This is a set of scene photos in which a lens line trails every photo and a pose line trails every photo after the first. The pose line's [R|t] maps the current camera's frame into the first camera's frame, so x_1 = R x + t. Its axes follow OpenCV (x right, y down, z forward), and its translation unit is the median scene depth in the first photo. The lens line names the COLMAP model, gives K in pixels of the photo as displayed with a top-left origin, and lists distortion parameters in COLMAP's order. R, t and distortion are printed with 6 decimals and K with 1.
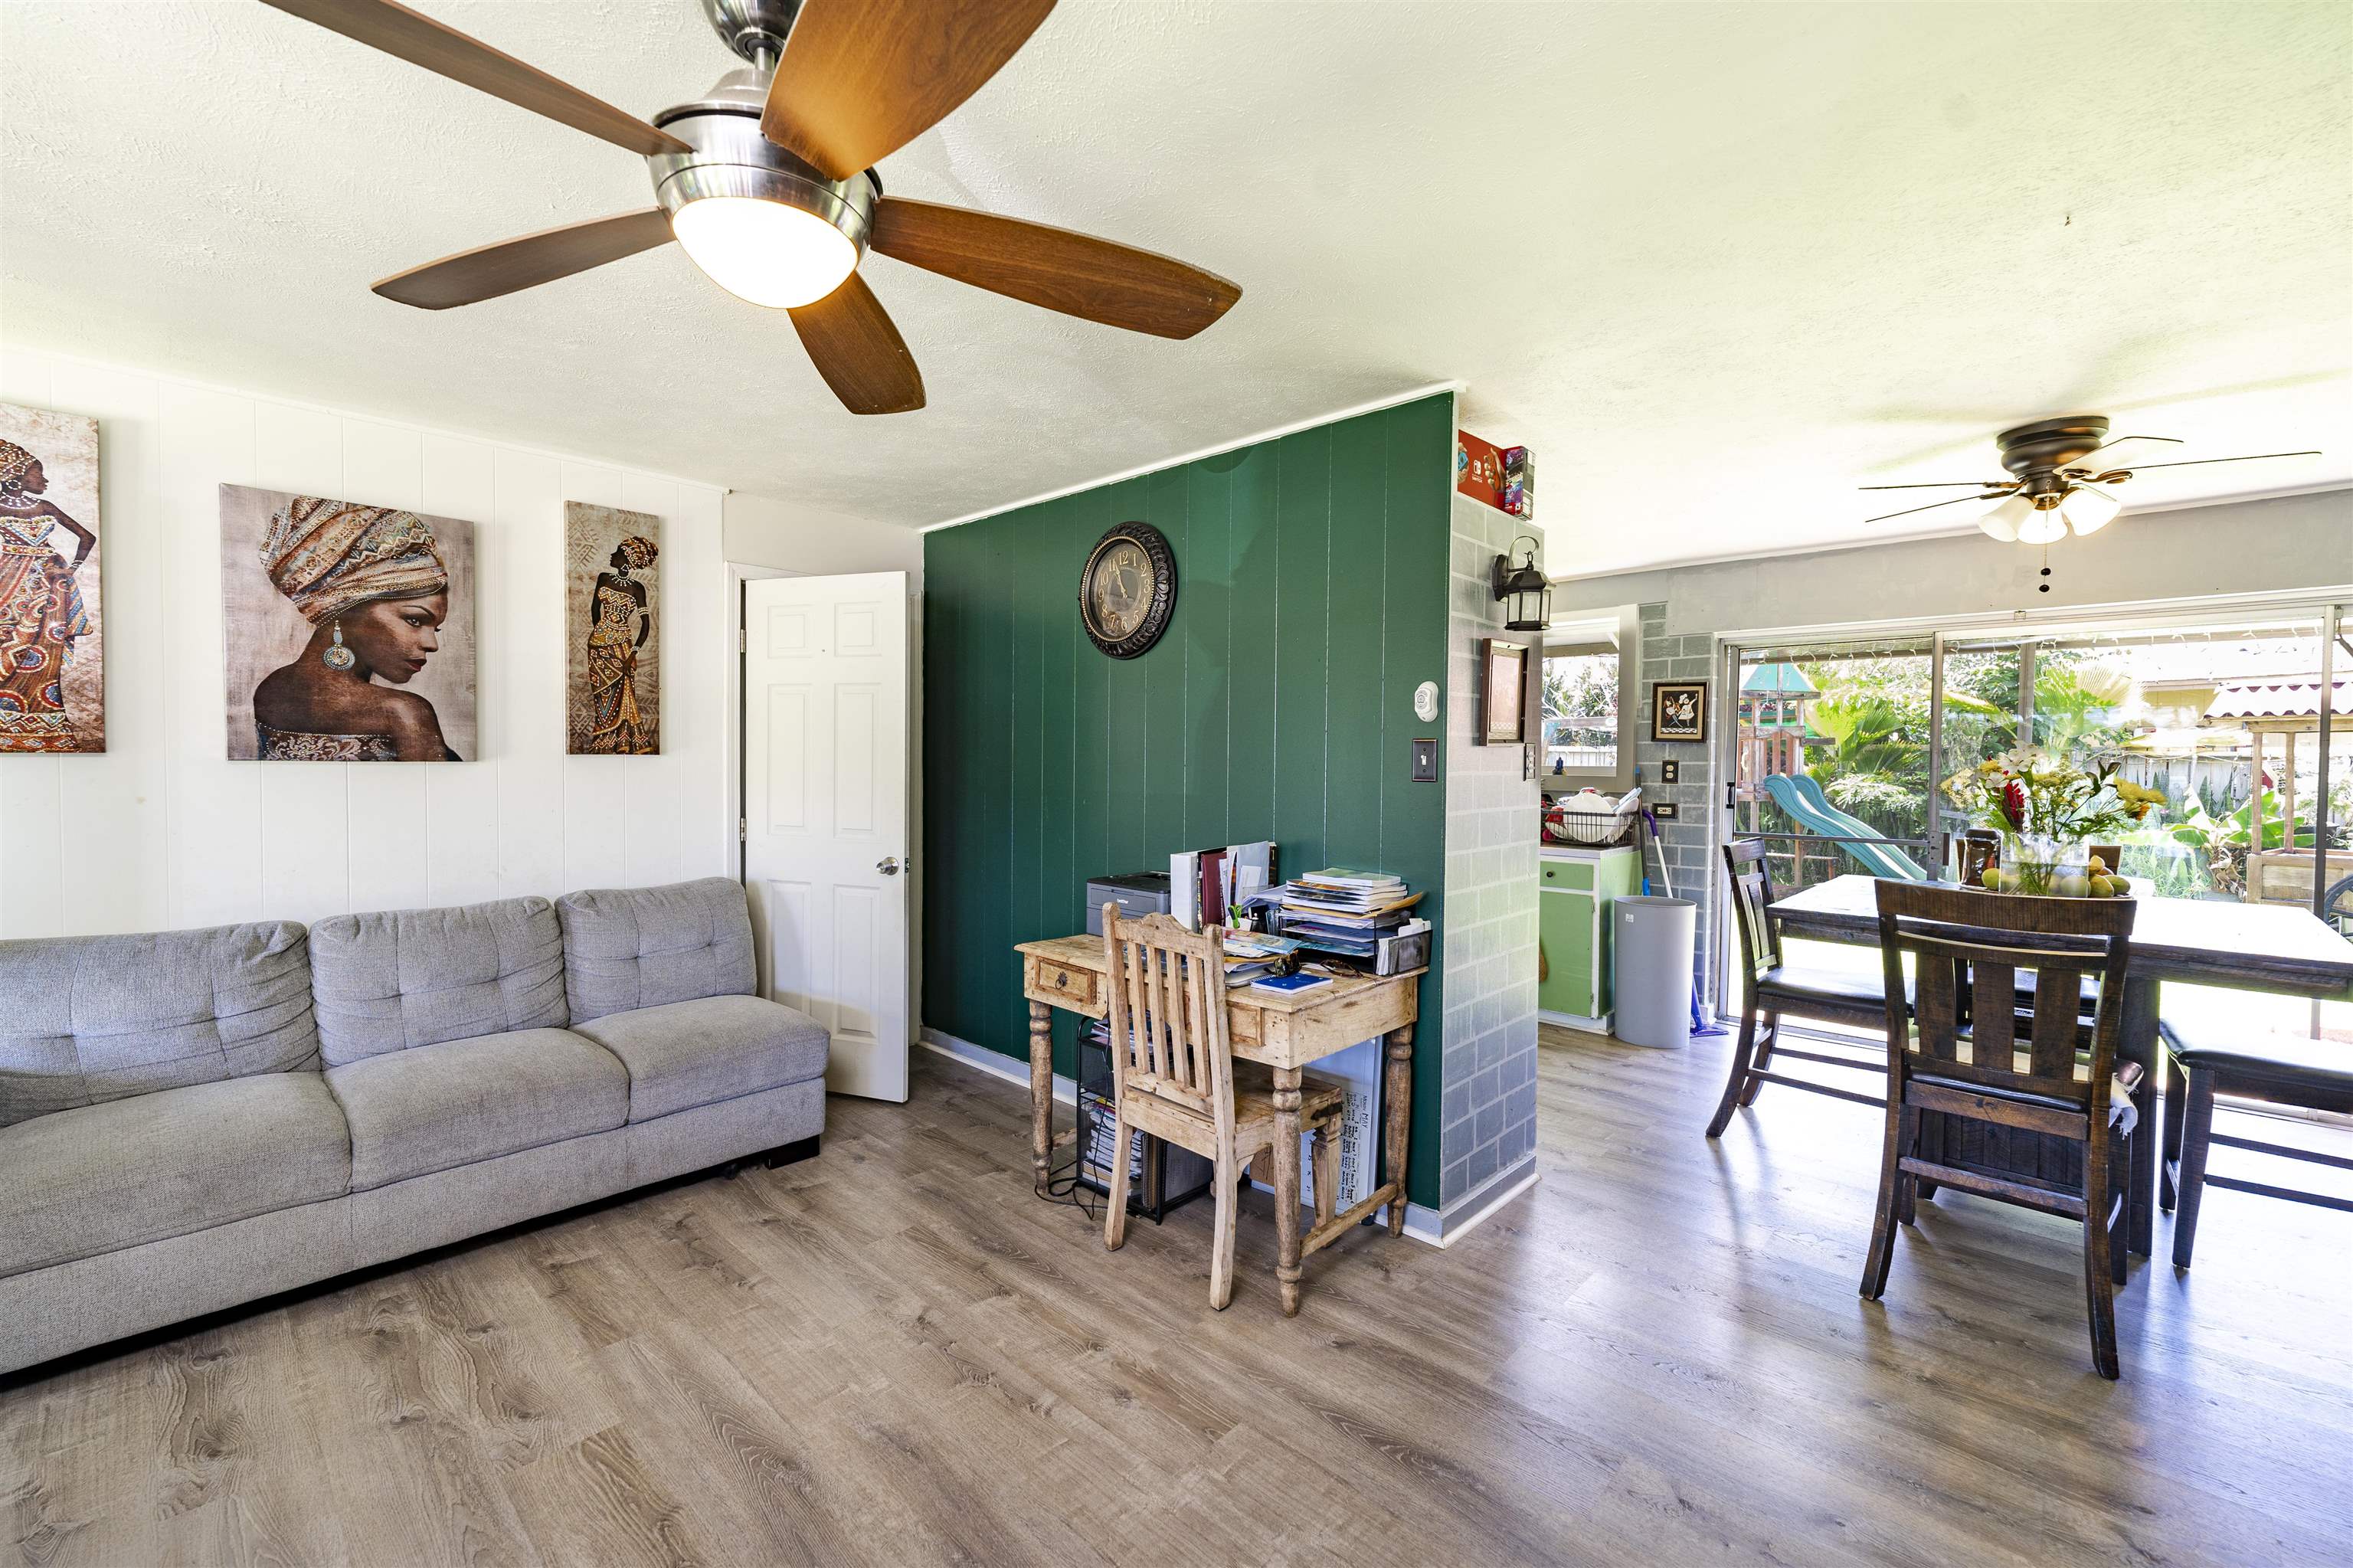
lens RADIAL K [[975.6, 0, 1176.5], [0, 975.6, 784.0], [0, 0, 1]] dist [0.000361, -0.000090]
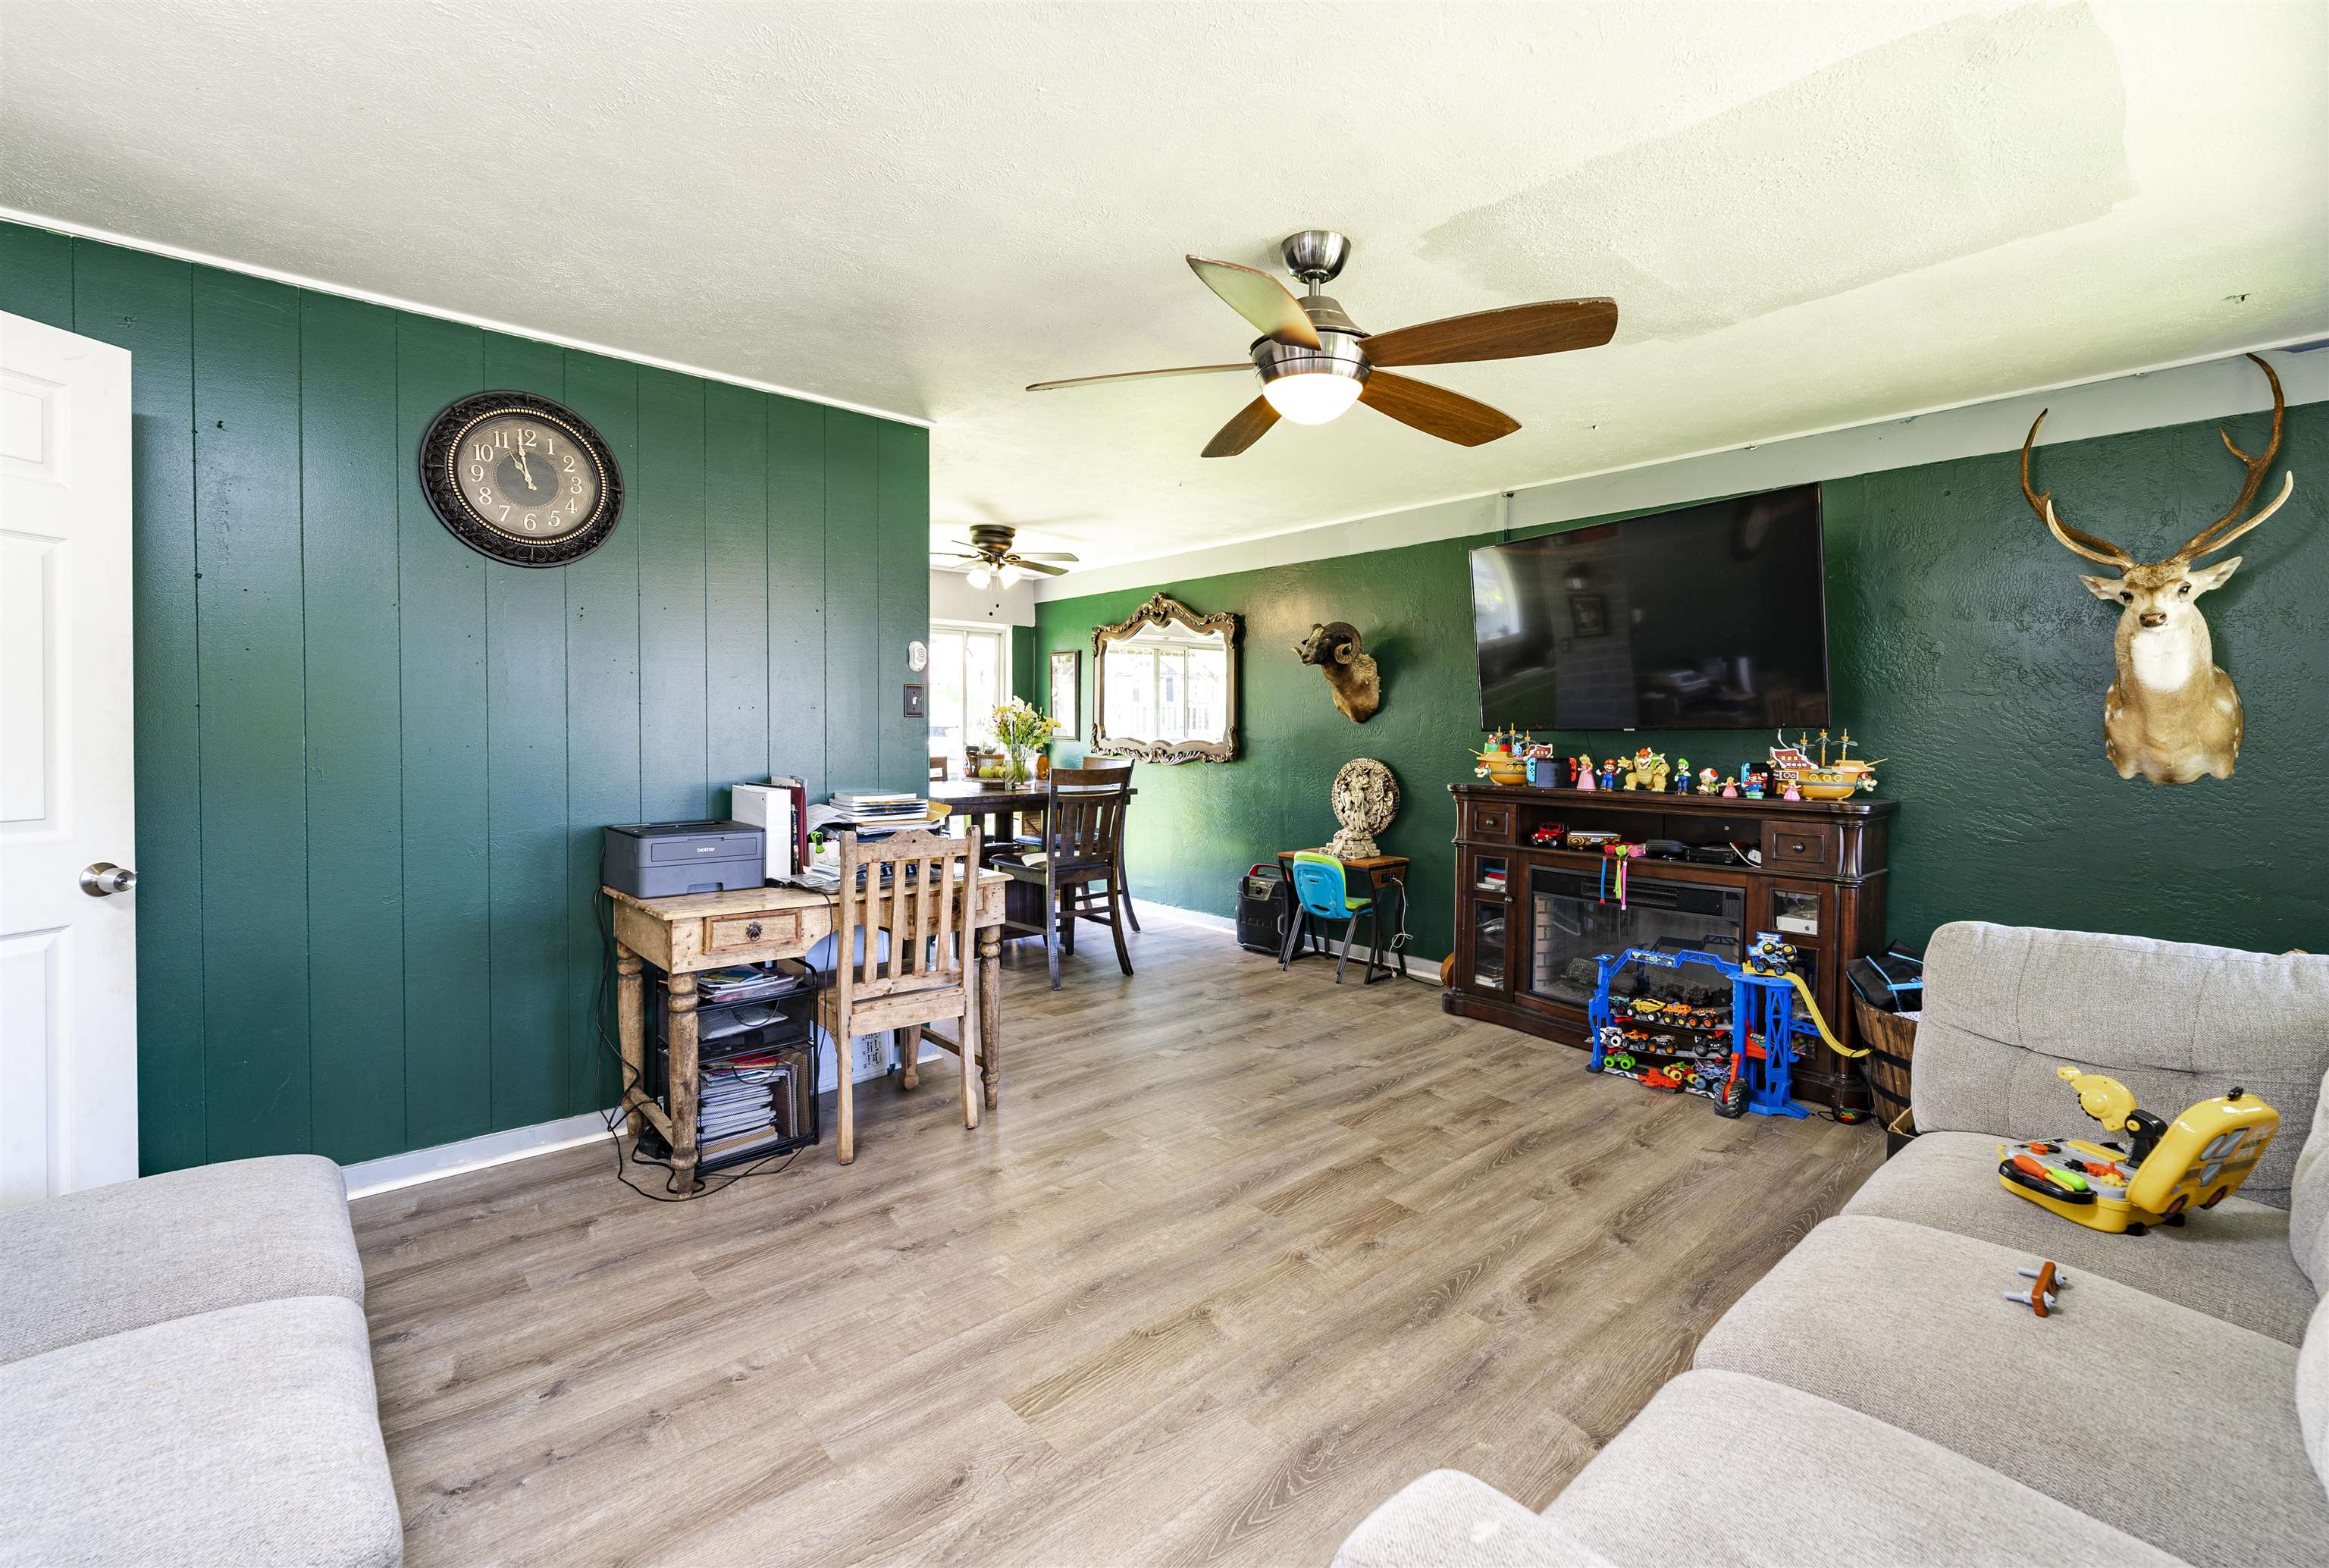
lens RADIAL K [[1086.3, 0, 1164.5], [0, 1086.3, 784.0], [0, 0, 1]] dist [-0.000131, -0.000540]
pose [[0.046498, -0.055335, 0.997385, -1.223702], [0.015866, 0.998379, 0.054651, 0.013732], [-0.998792, 0.013284, 0.047300, 0.619020]]
